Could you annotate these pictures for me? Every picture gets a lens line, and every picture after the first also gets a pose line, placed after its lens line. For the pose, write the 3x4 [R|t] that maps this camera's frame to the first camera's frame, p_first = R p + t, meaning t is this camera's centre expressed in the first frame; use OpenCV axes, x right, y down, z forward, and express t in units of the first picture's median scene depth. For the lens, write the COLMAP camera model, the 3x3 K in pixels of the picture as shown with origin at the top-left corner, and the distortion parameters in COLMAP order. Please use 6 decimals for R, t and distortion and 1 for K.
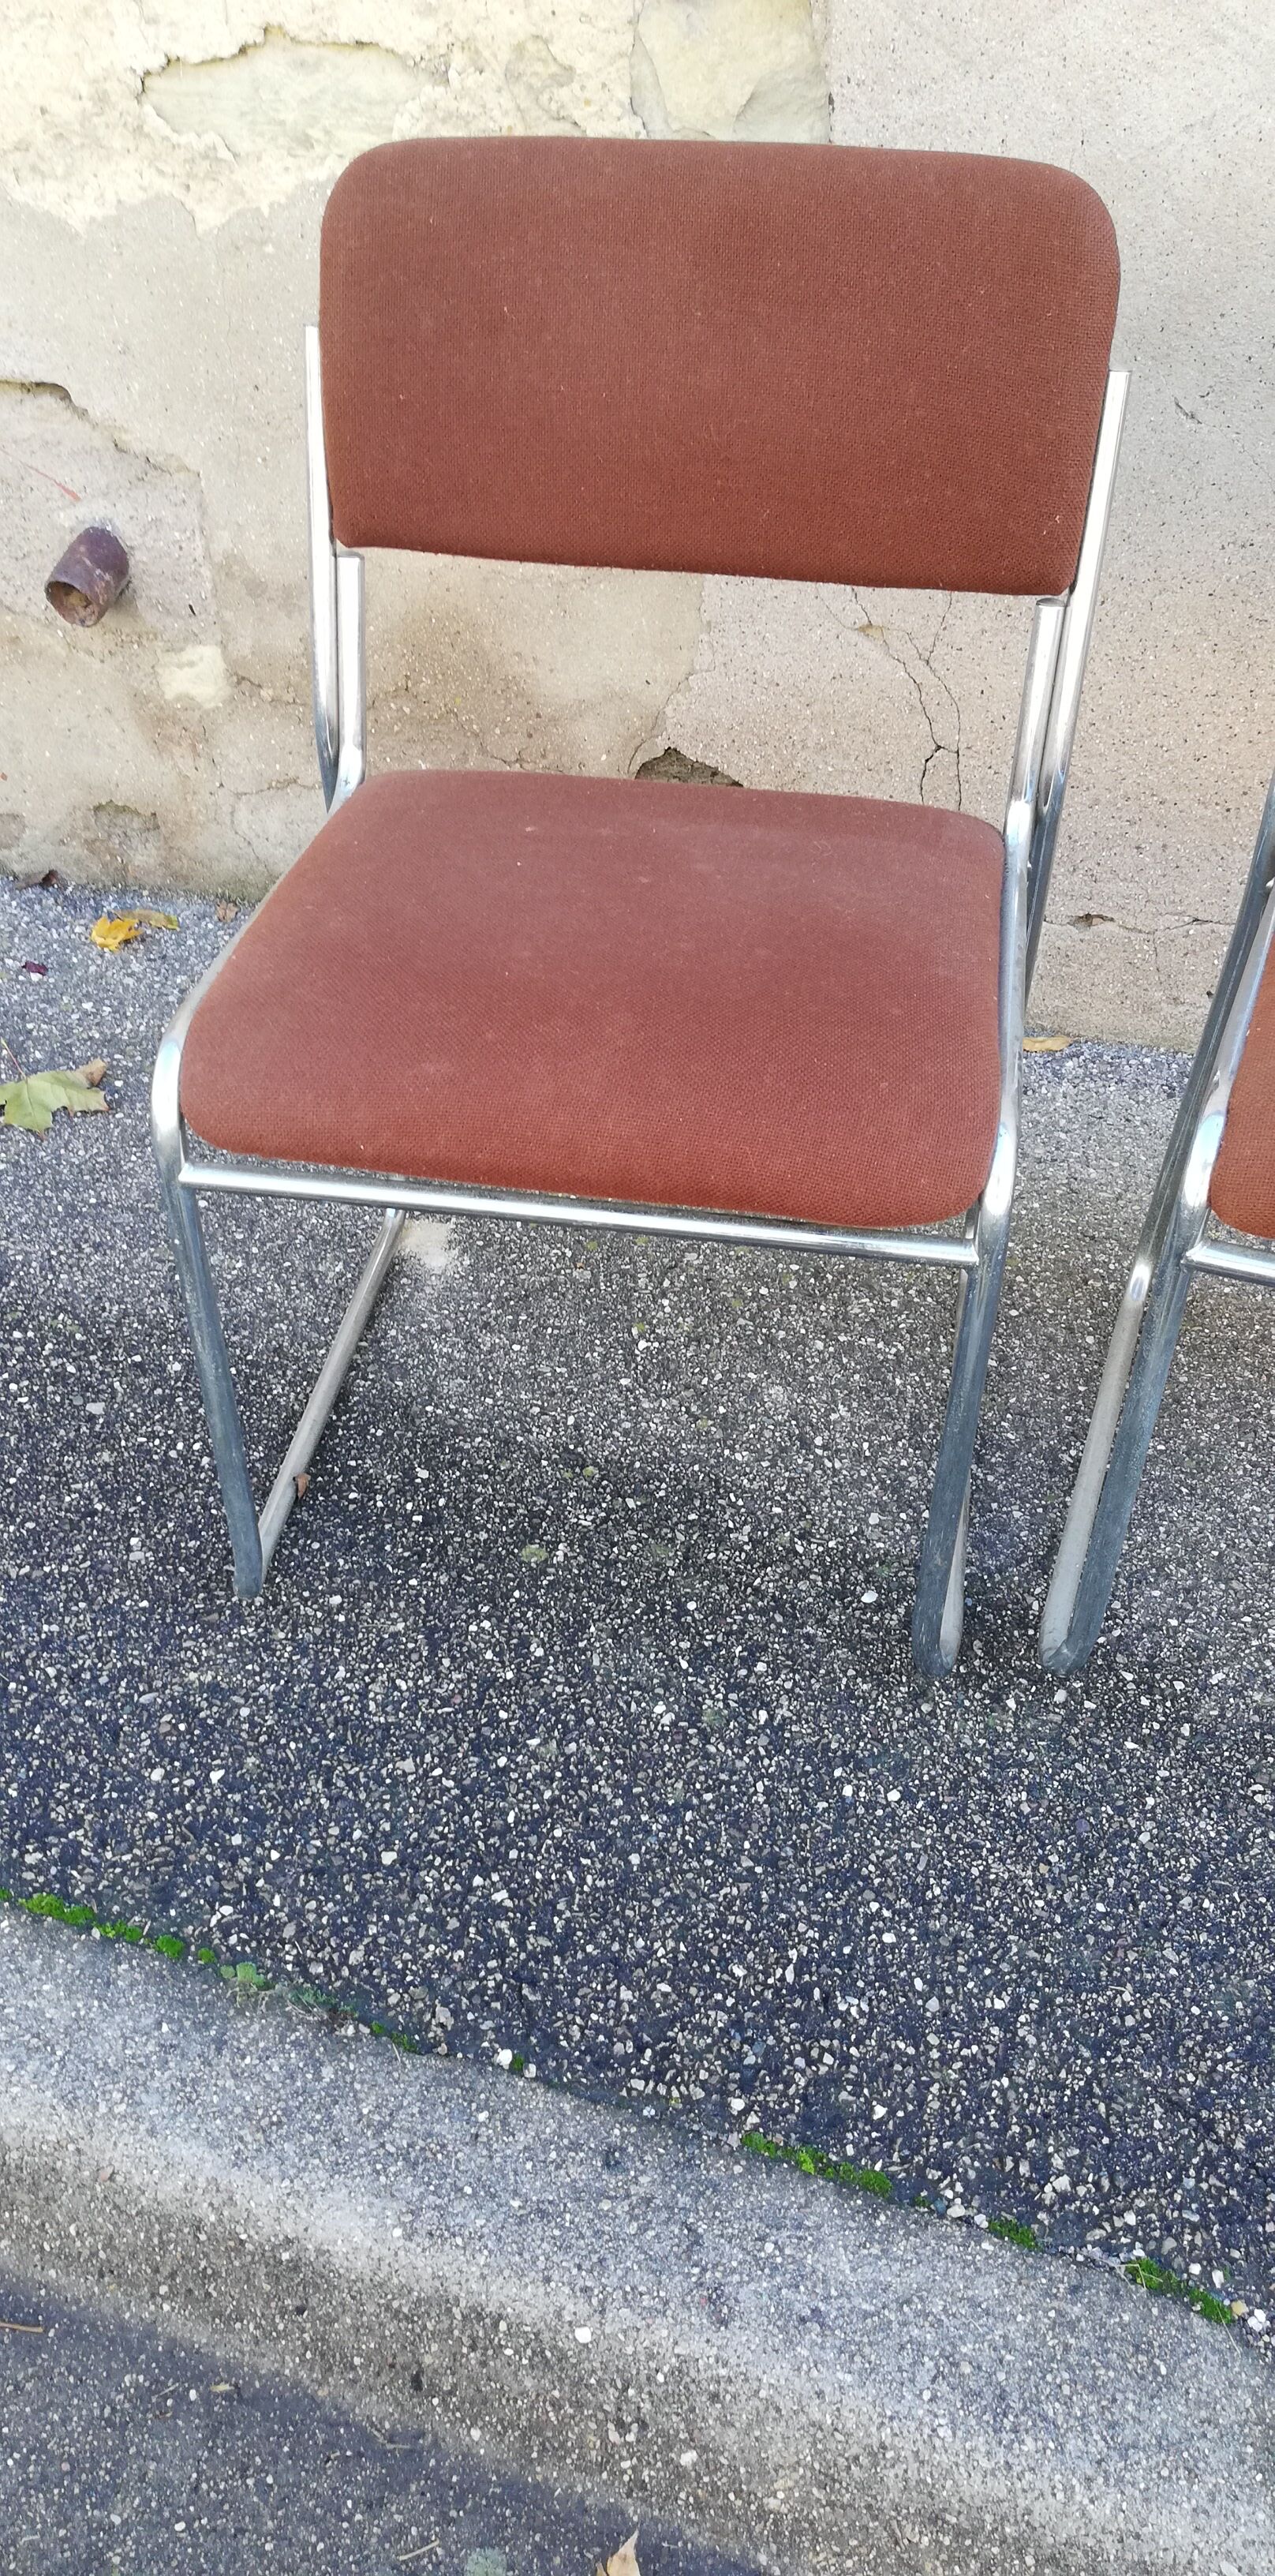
lens RADIAL K [[1957.0, 0, 657.6], [0, 1957.0, 1270.3], [0, 0, 1]] dist [0.048086, -0.073964]
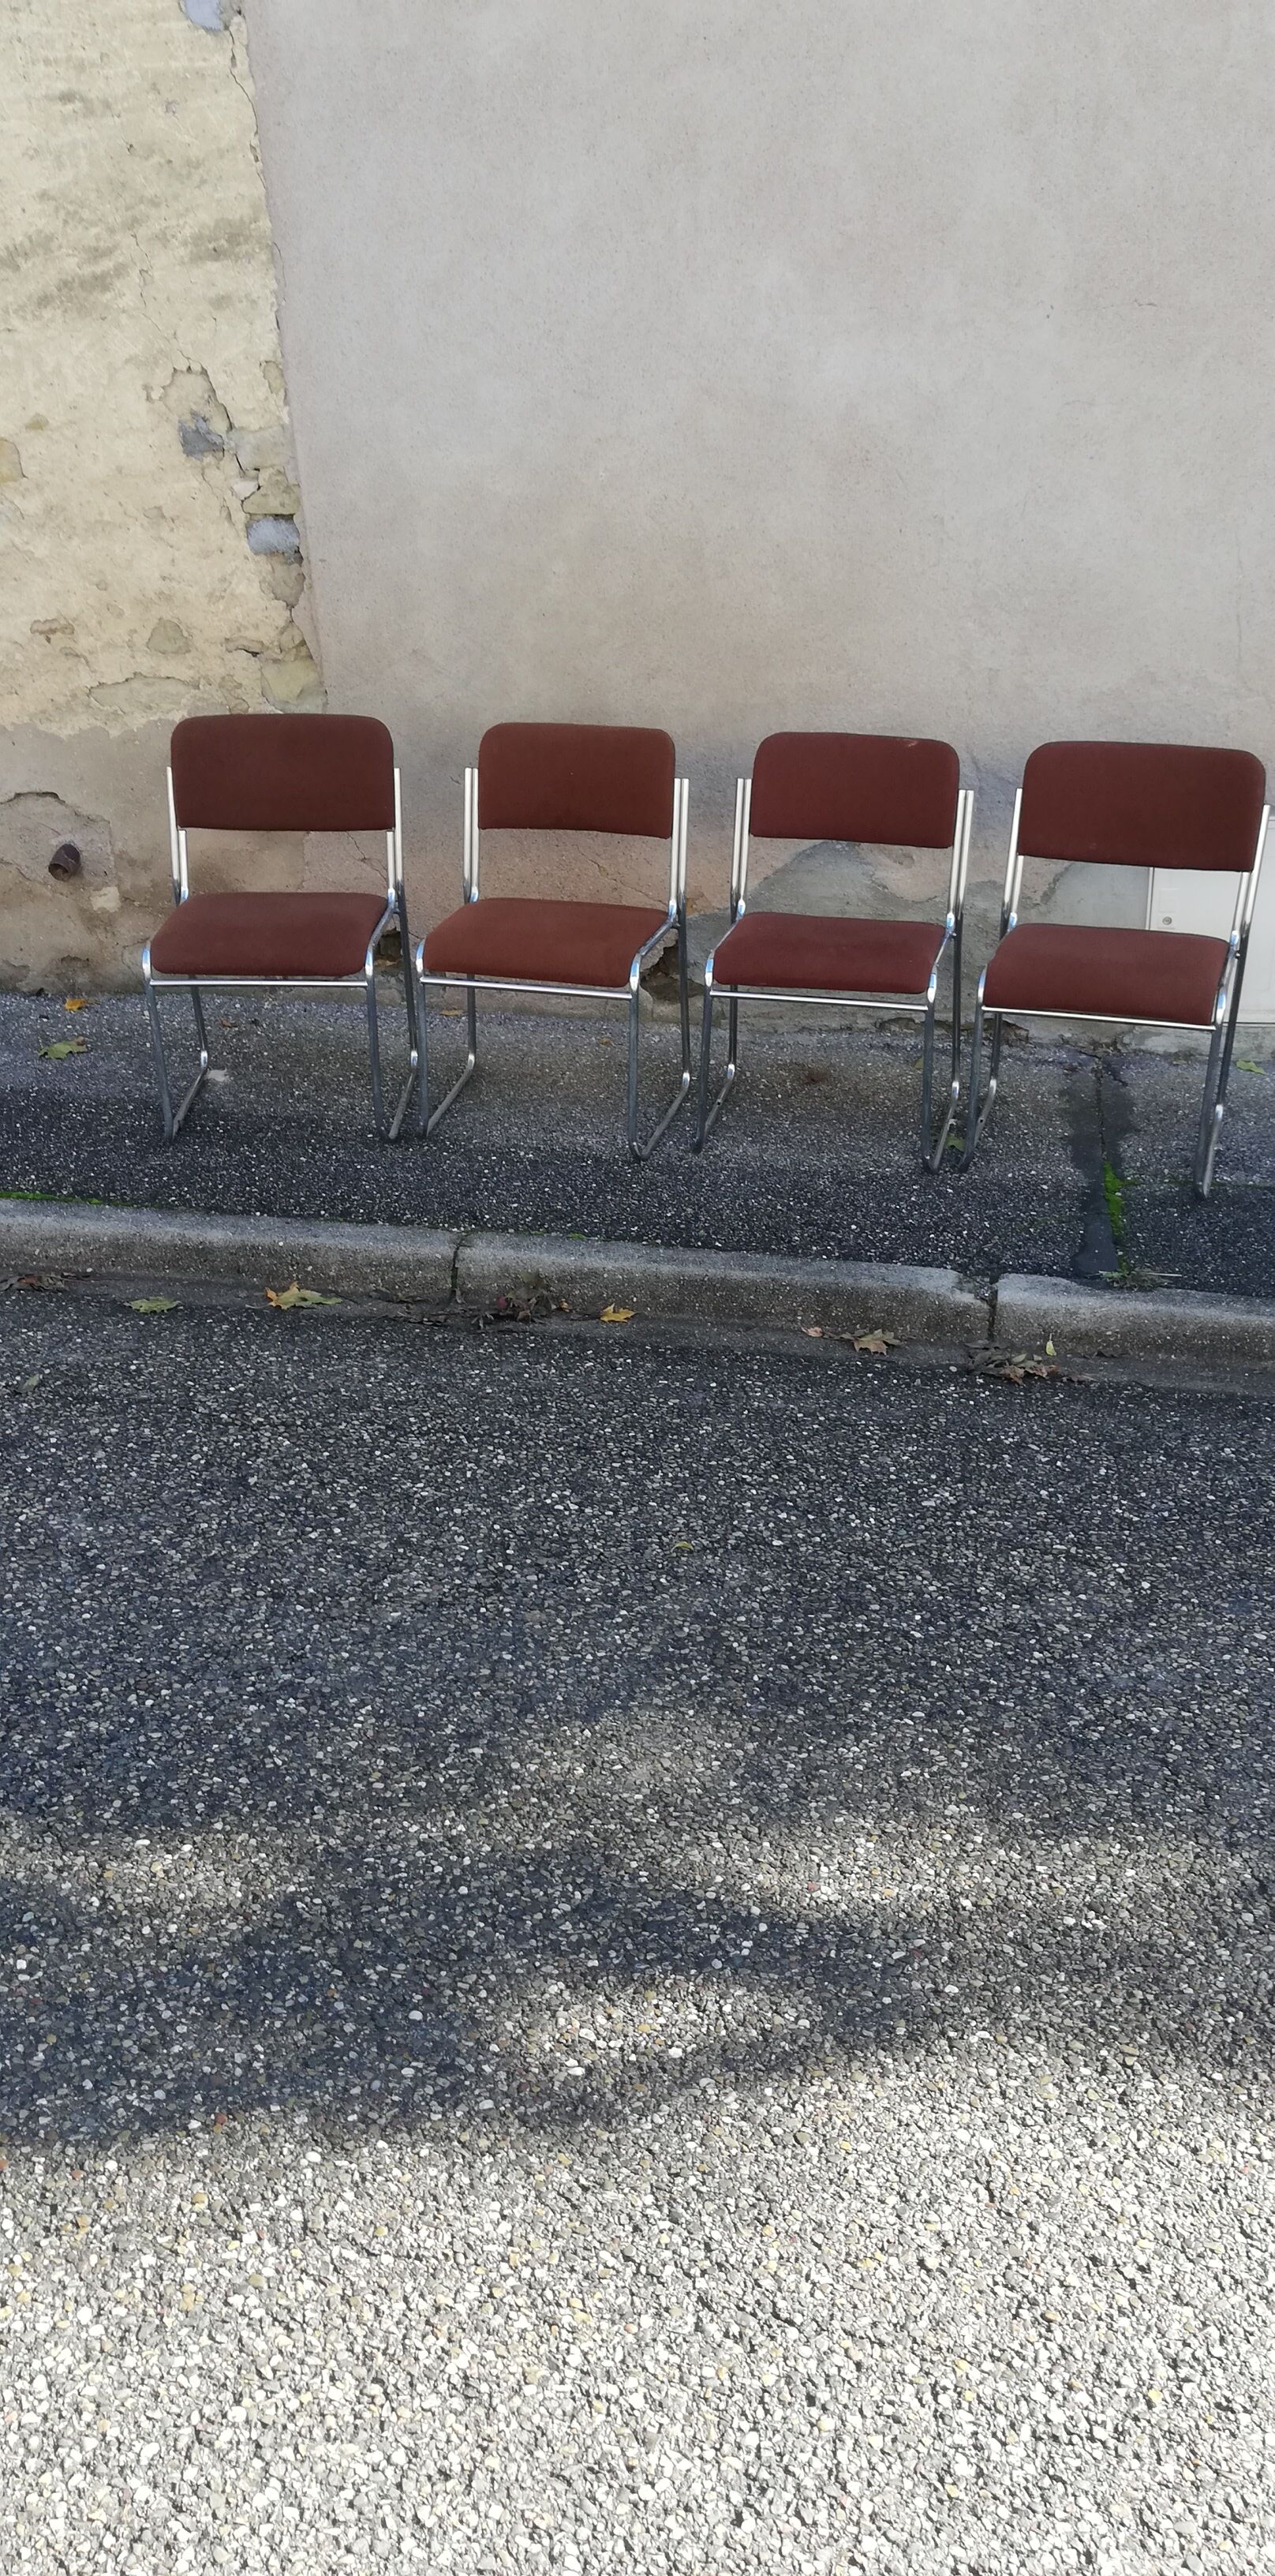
lens RADIAL K [[1986.9, 0, 649.8], [0, 1986.9, 1229.9], [0, 0, 1]] dist [0.087746, -0.103744]
pose [[0.989120, -0.080037, 0.123436, 0.164314], [0.103588, 0.974700, -0.198065, 1.118006], [-0.104461, 0.208696, 0.972386, -2.388765]]
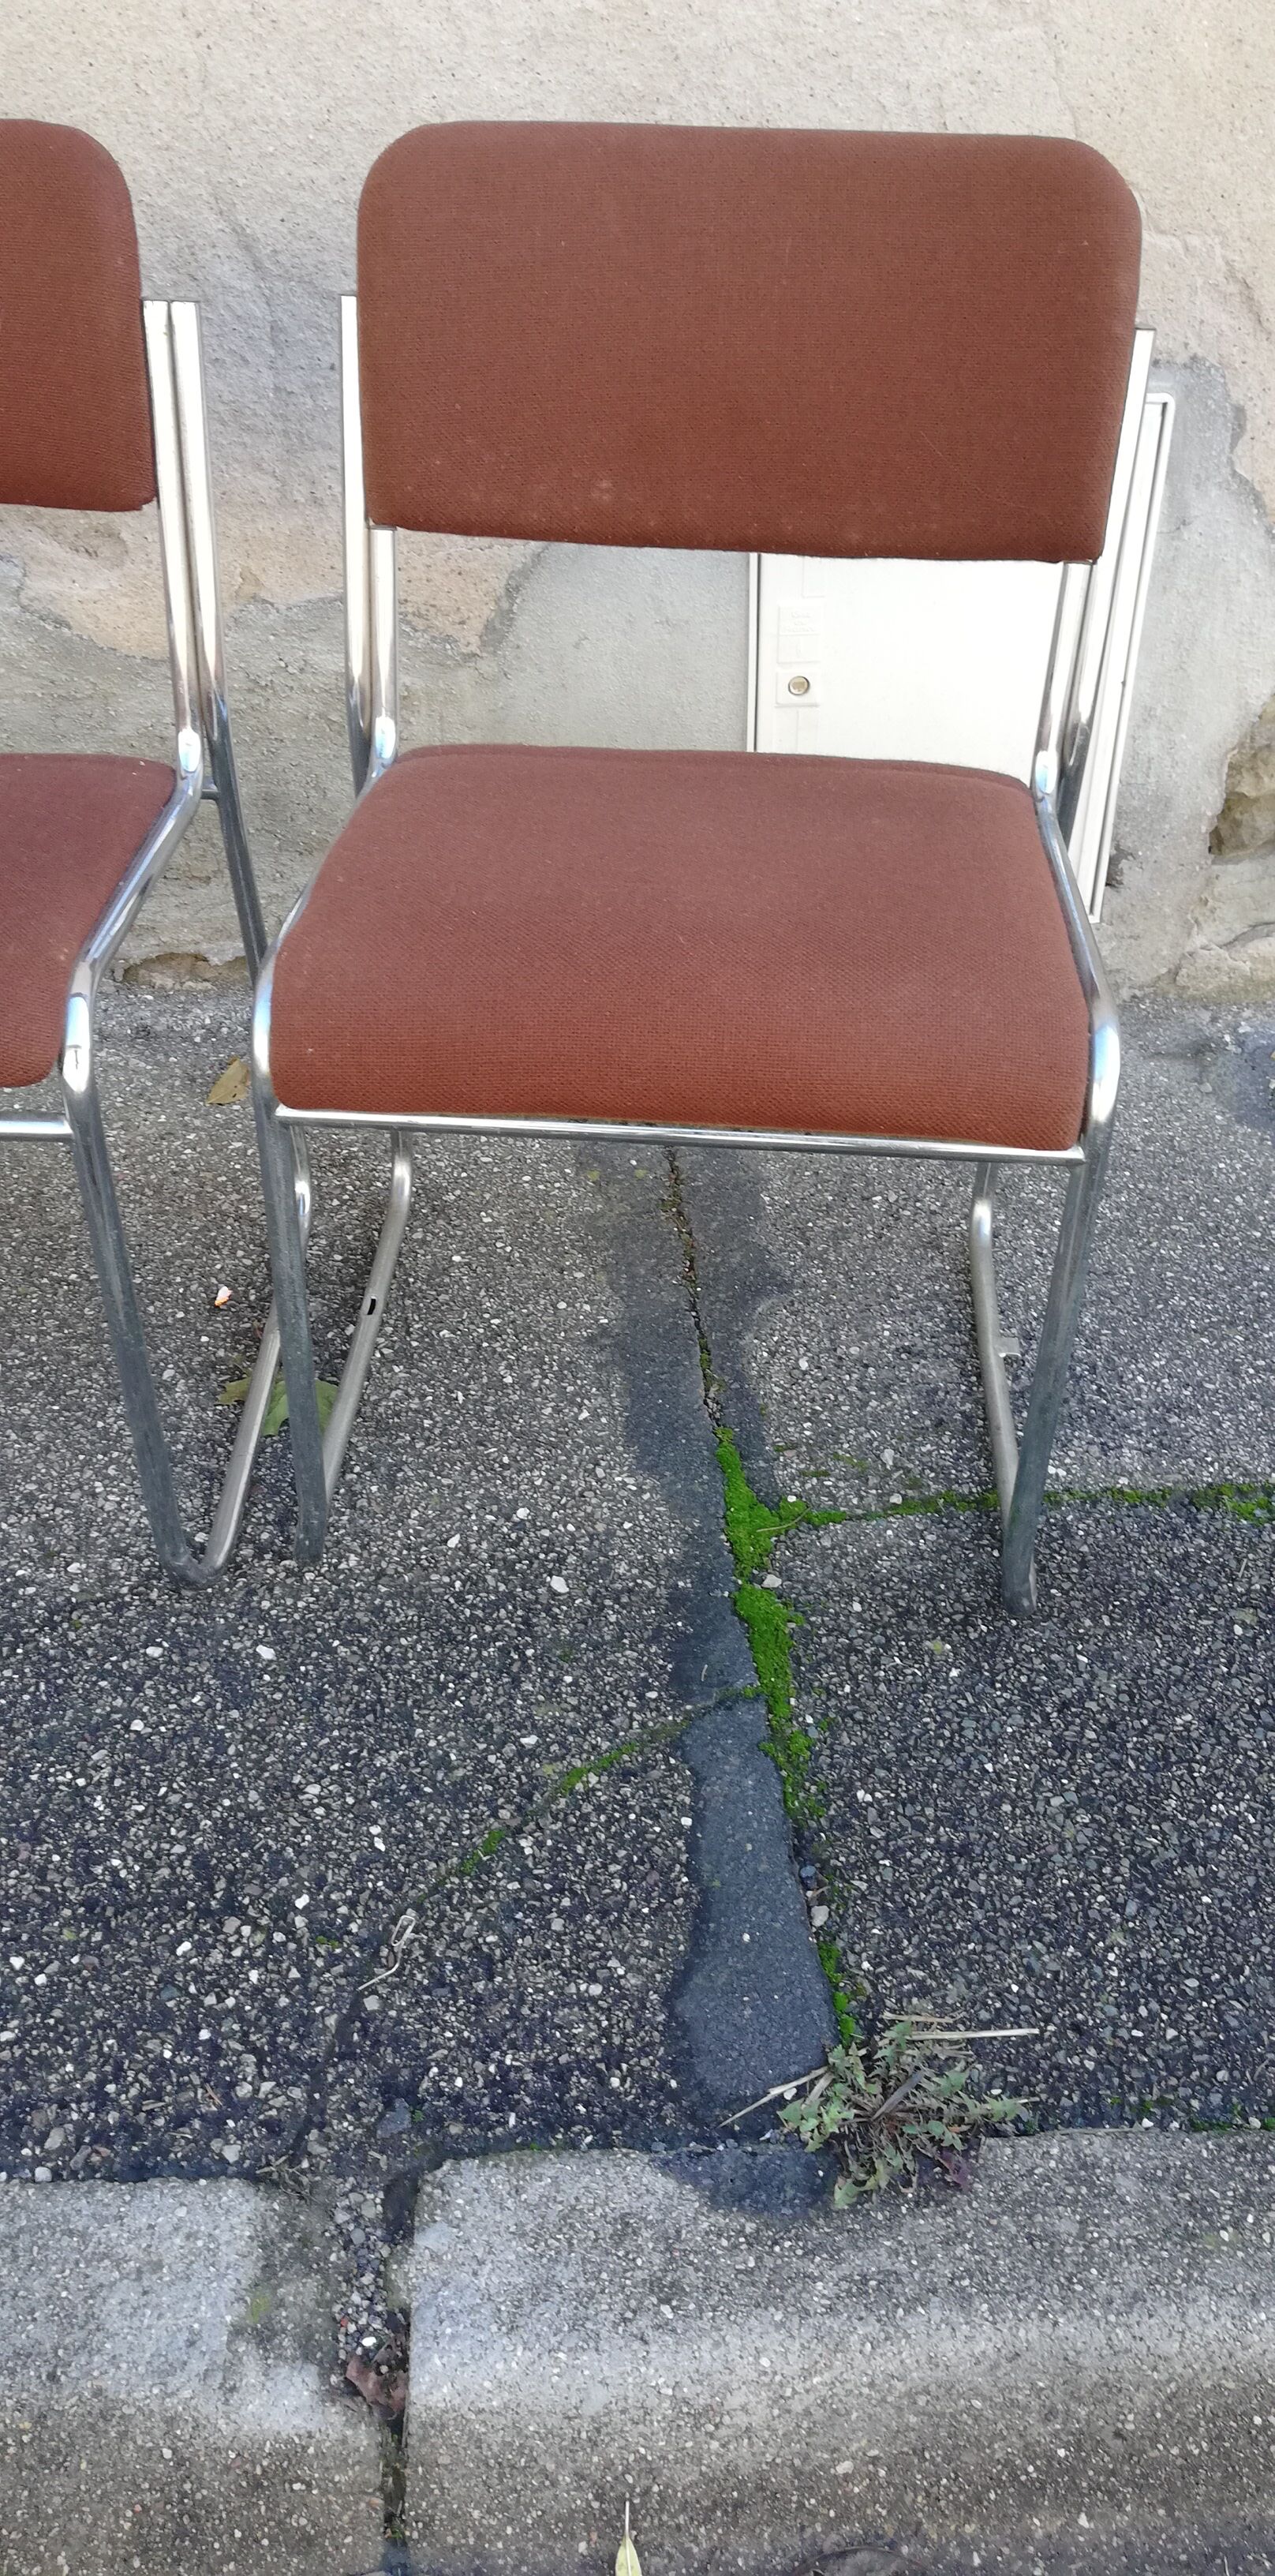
lens RADIAL K [[1961.5, 0, 641.3], [0, 1961.5, 1261.0], [0, 0, 1]] dist [0.055689, -0.074506]
pose [[0.924212, -0.213475, 0.316639, 0.989150], [0.221376, 0.975124, 0.011263, 0.265768], [-0.311167, 0.059687, 0.948479, -0.241957]]
